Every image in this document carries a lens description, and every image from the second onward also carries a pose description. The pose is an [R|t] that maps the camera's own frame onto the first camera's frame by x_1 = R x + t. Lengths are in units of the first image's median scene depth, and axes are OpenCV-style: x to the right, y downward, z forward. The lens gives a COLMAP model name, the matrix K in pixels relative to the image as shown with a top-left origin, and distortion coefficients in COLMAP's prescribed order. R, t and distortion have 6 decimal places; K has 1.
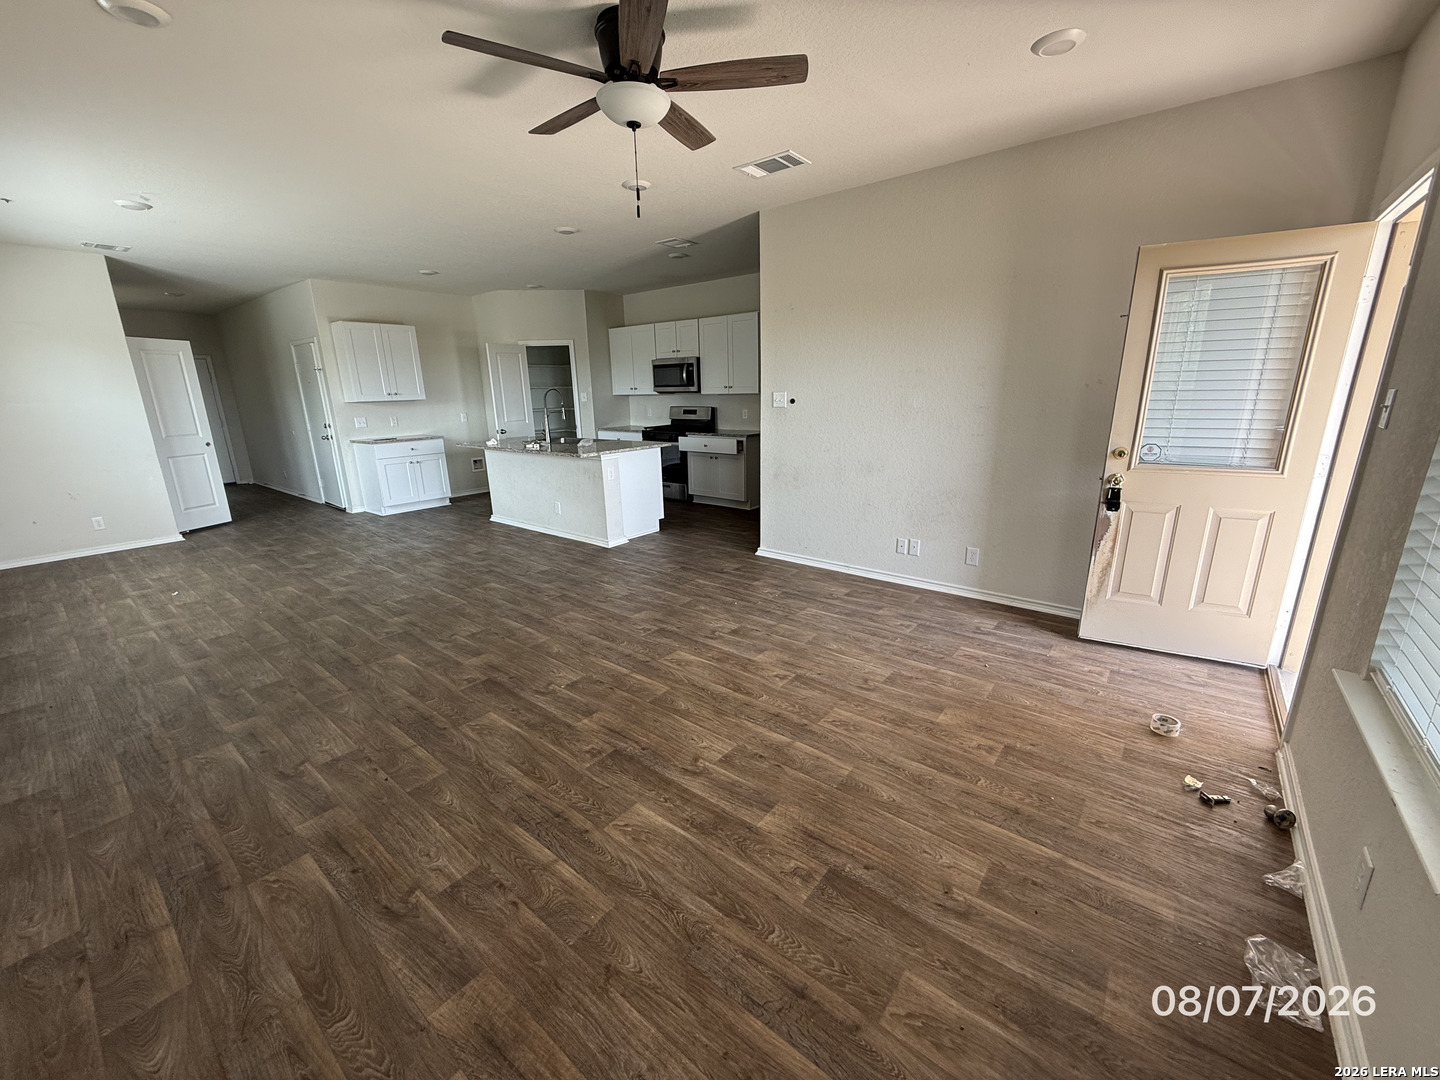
lens RADIAL K [[571.7, 0, 717.6], [0, 571.7, 538.0], [0, 0, 1]] dist [0.000211, 0.000034]
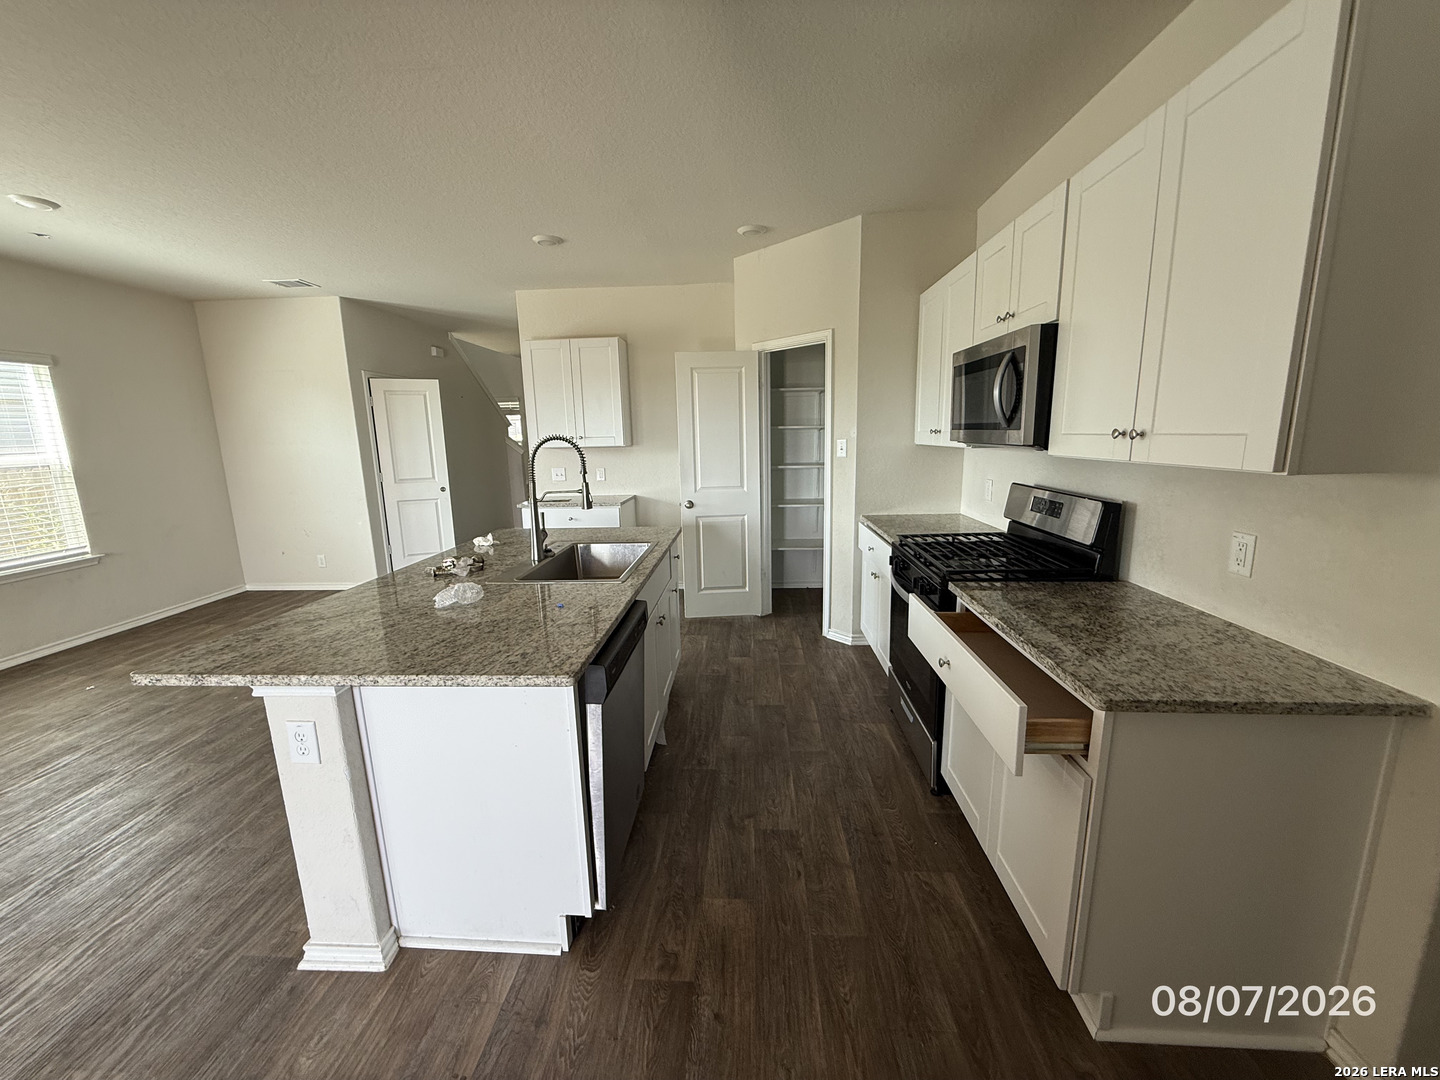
lens RADIAL K [[571.7, 0, 717.6], [0, 571.7, 538.0], [0, 0, 1]] dist [0.000211, 0.000034]
pose [[0.583689, 0.156995, -0.796655, 0.260379], [-0.197818, 0.979063, 0.048005, -0.476084], [0.787512, 0.129572, 0.602525, 1.741658]]
